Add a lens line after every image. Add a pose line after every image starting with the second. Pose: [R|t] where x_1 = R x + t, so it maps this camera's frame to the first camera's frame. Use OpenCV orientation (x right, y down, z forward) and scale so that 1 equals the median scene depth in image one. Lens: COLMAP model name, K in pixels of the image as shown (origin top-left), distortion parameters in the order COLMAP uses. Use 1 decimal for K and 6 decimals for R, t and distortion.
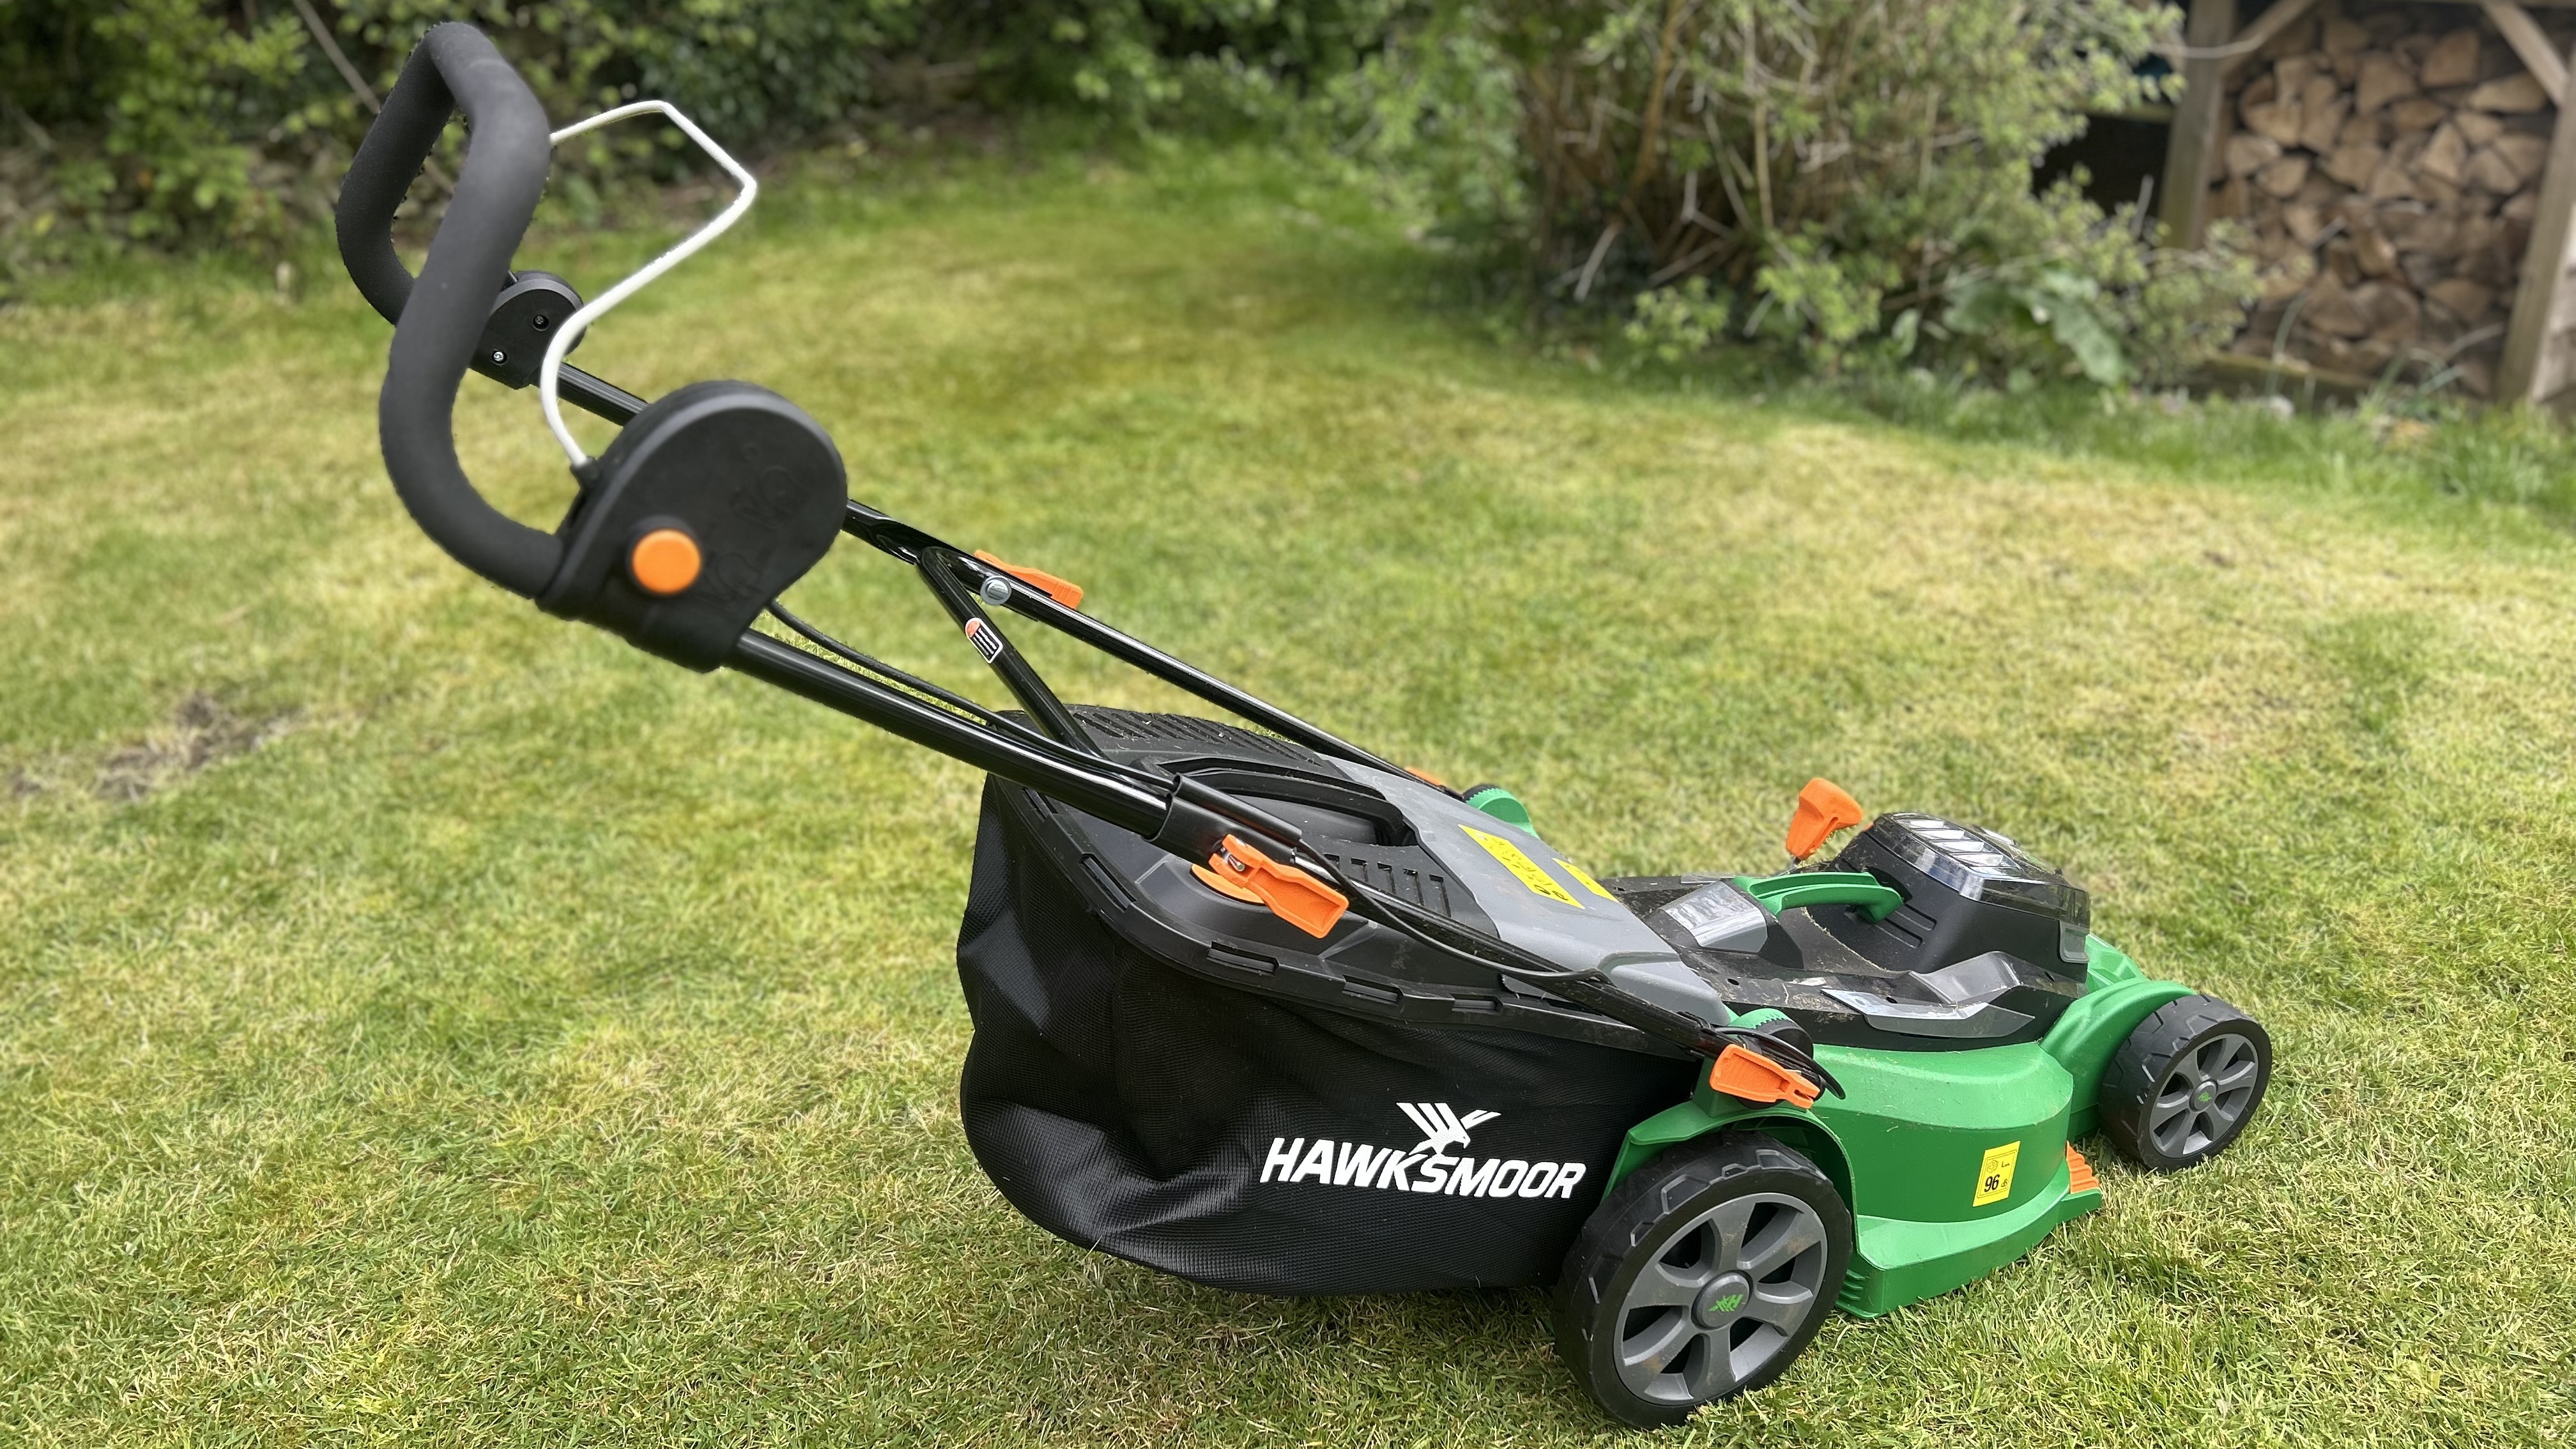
lens RADIAL K [[1955.5, 0, 1288.0], [0, 1955.5, 724.5], [0, 0, 1]] dist [0.043214, -0.009546]
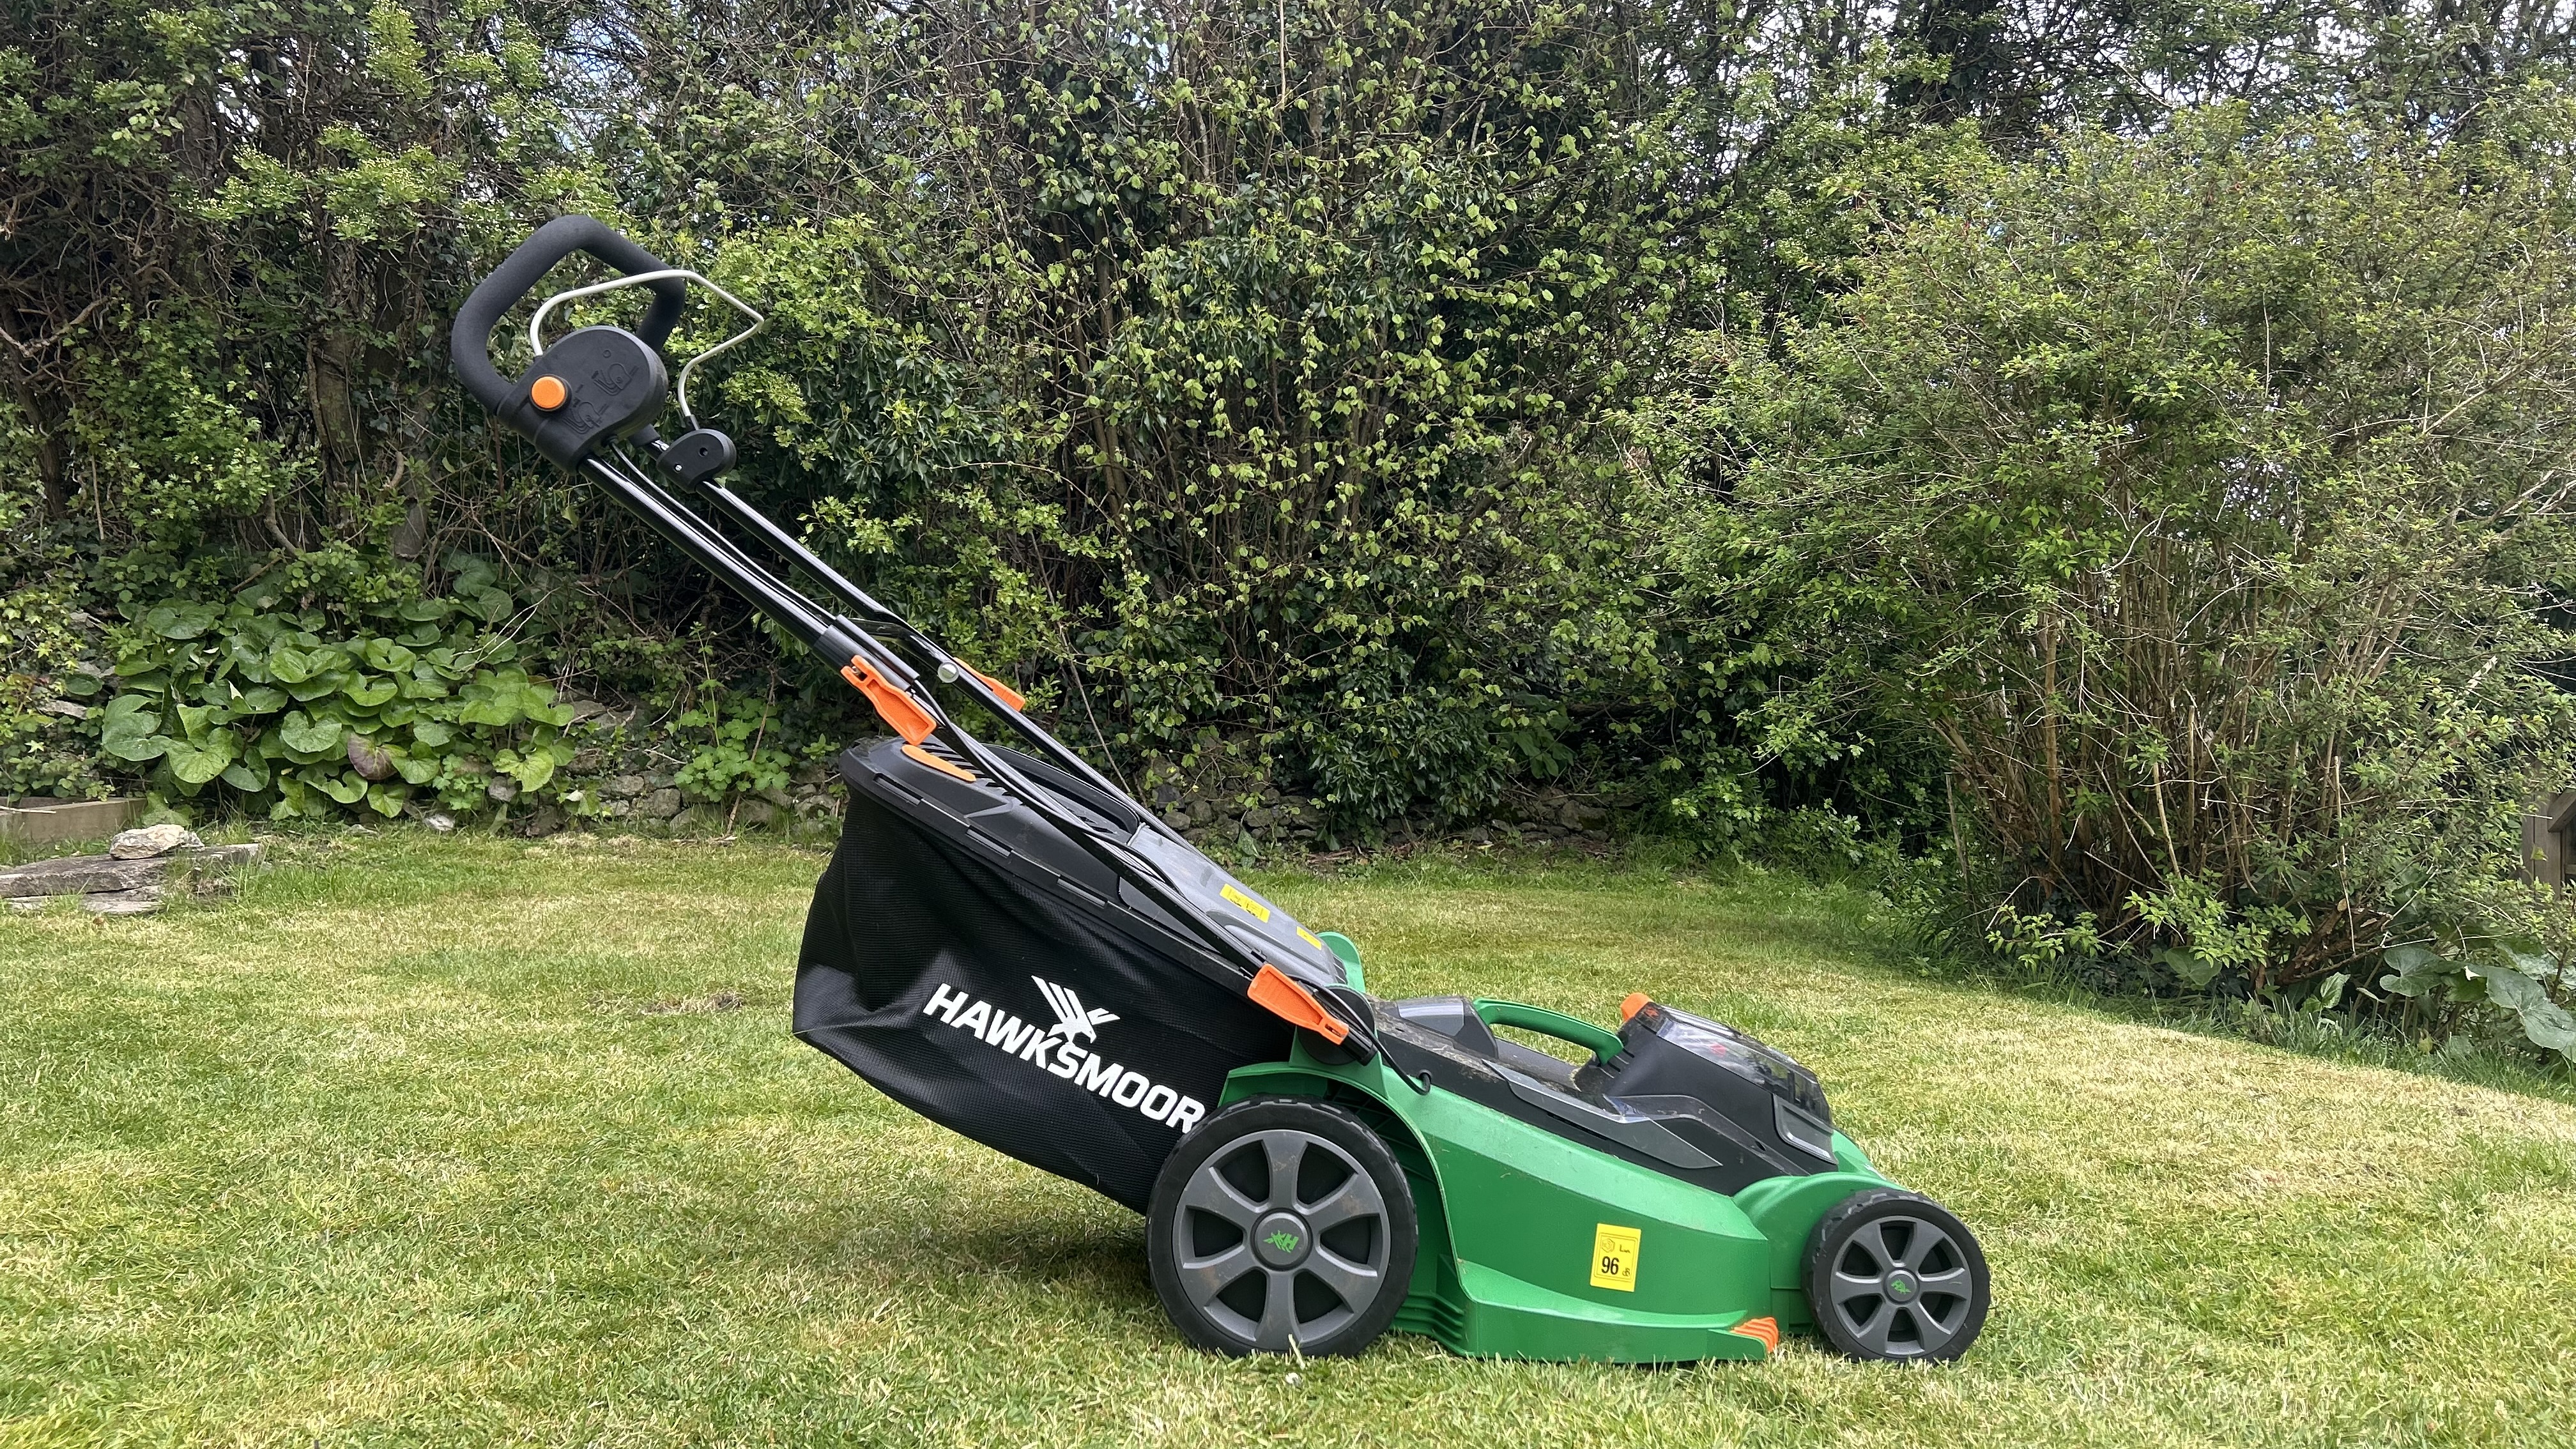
lens RADIAL K [[1955.5, 0, 1288.0], [0, 1955.5, 724.5], [0, 0, 1]] dist [0.043214, -0.009546]
pose [[0.893820, 0.051522, -0.445456, 0.456490], [-0.244846, 0.888302, -0.388549, 0.296639], [0.375680, 0.456361, 0.806597, -0.048498]]
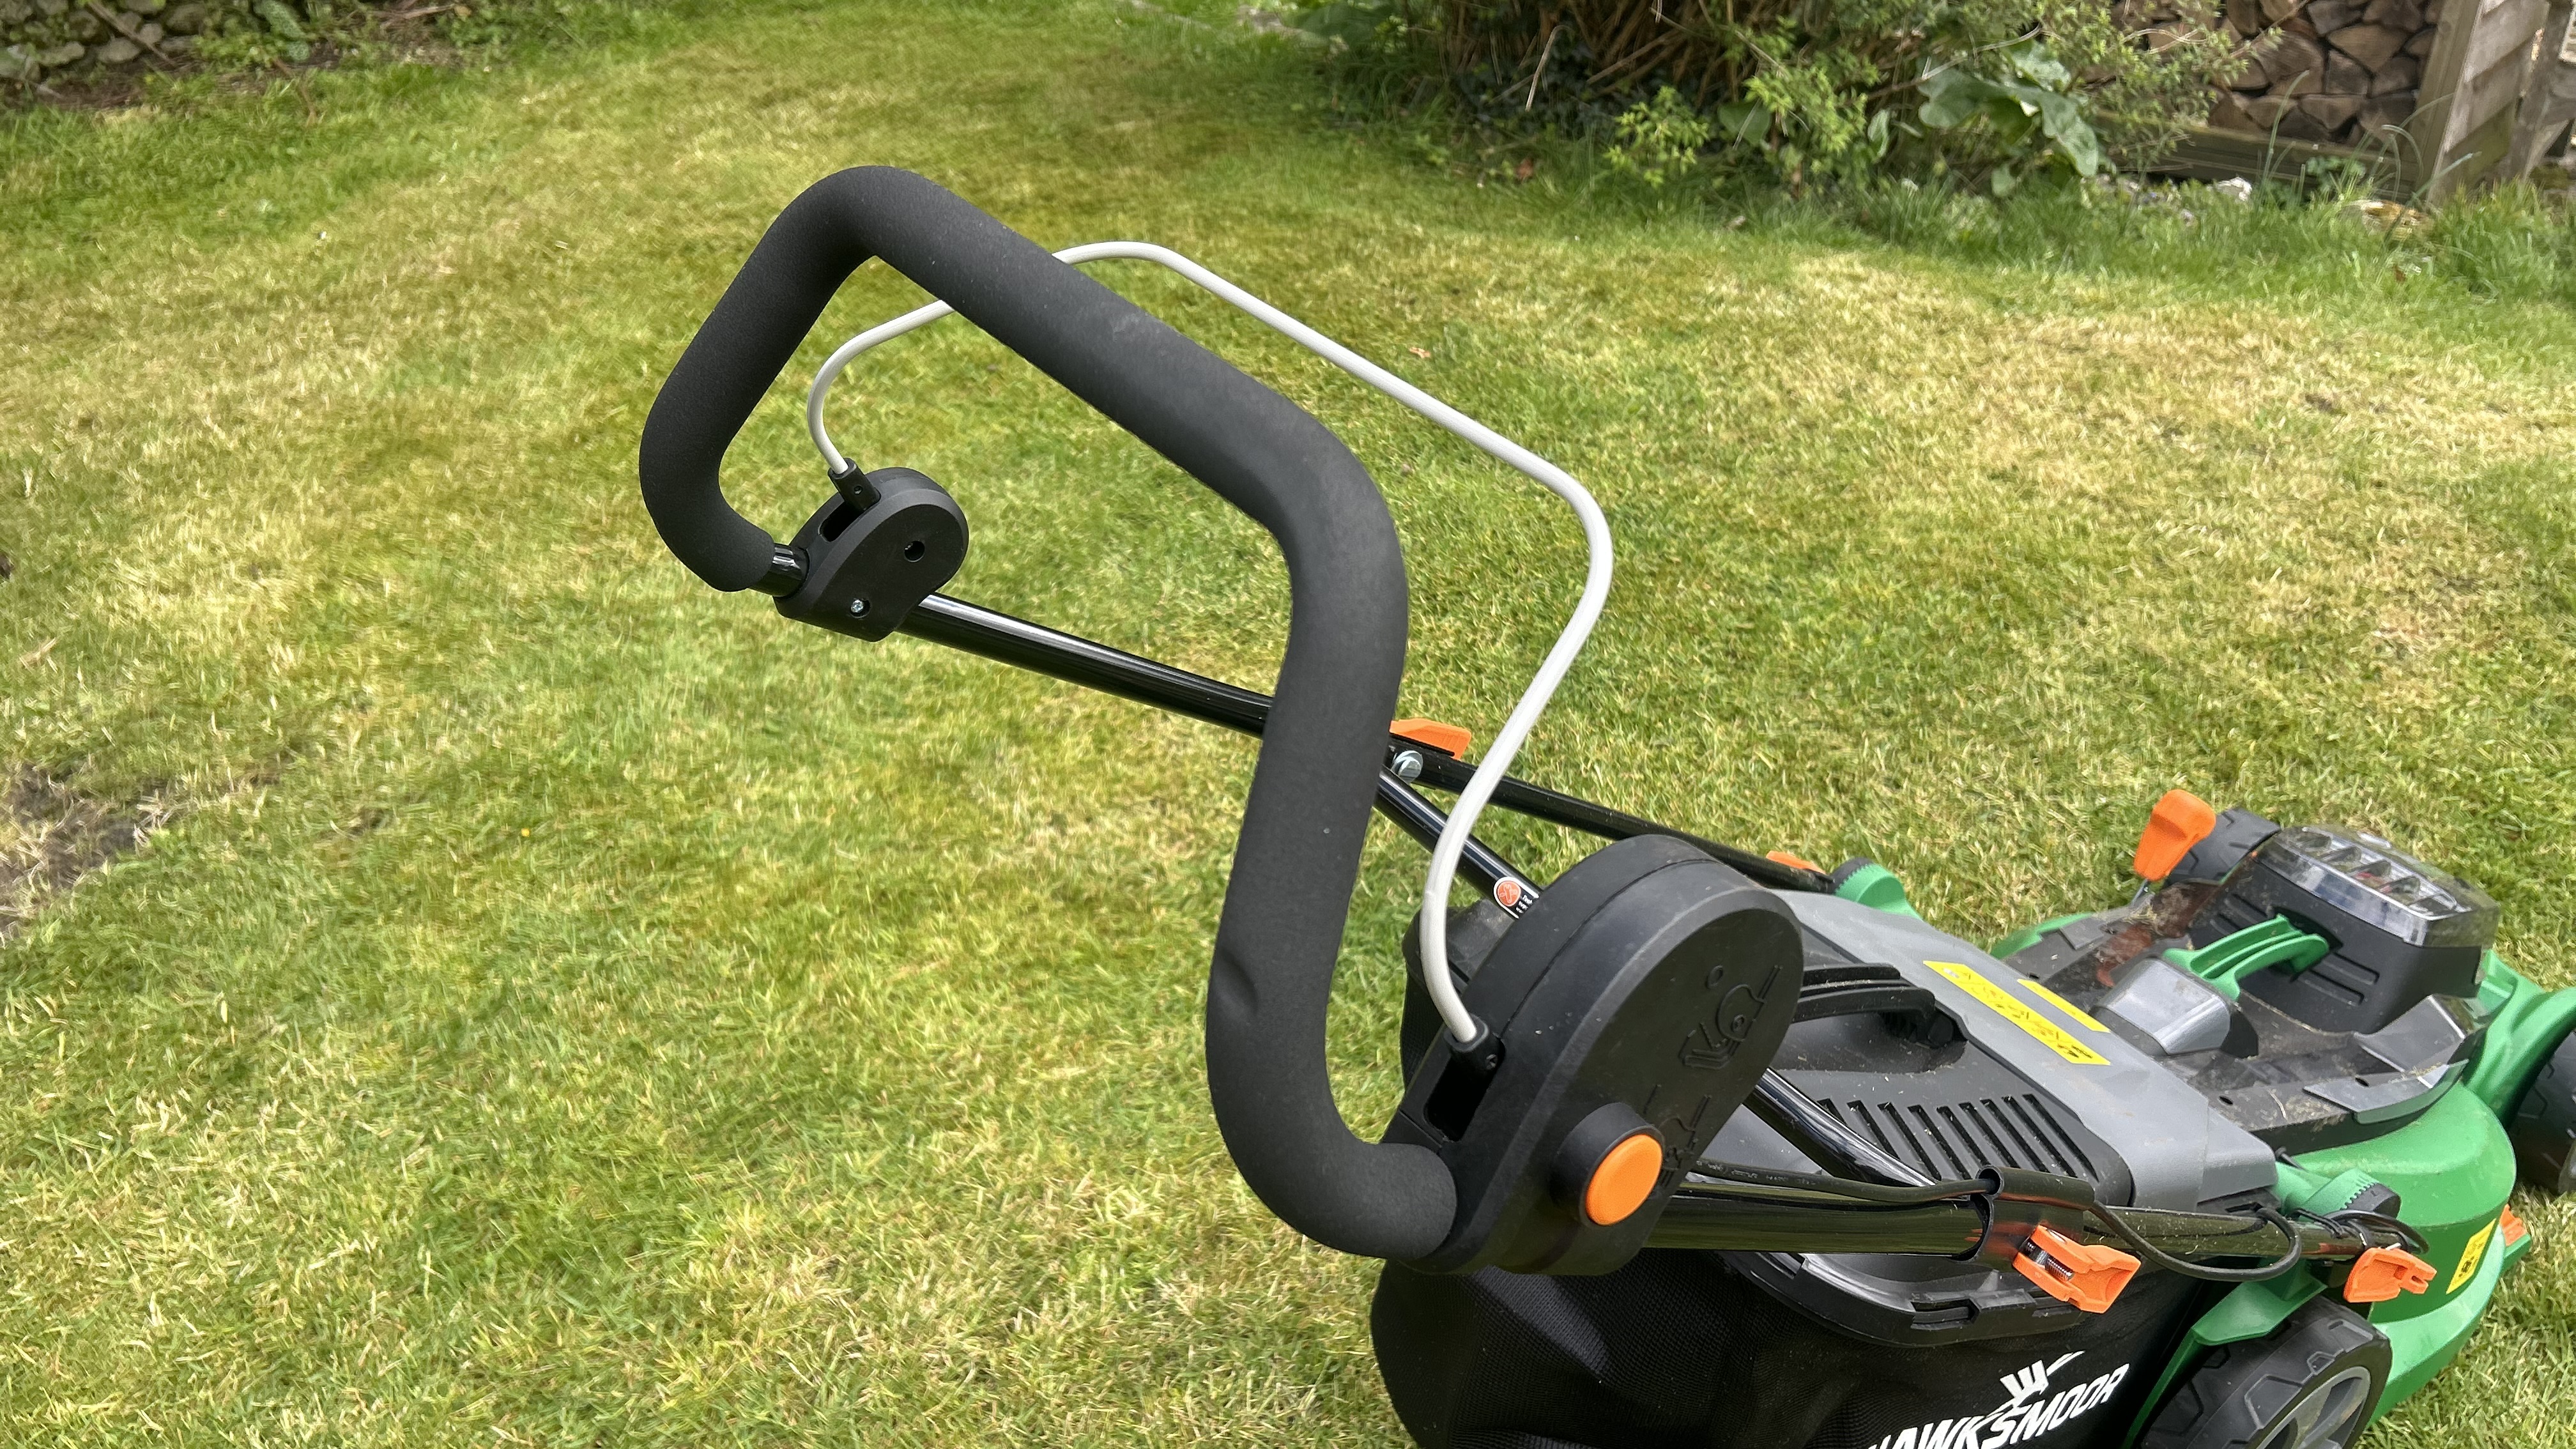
lens RADIAL K [[1978.8, 0, 1288.0], [0, 1978.8, 724.5], [0, 0, 1]] dist [0.027291, 0.001373]
pose [[0.985473, -0.098106, 0.138632, -0.185325], [0.079205, 0.987560, 0.135835, -0.120049], [-0.150233, -0.122882, 0.980984, 0.154341]]
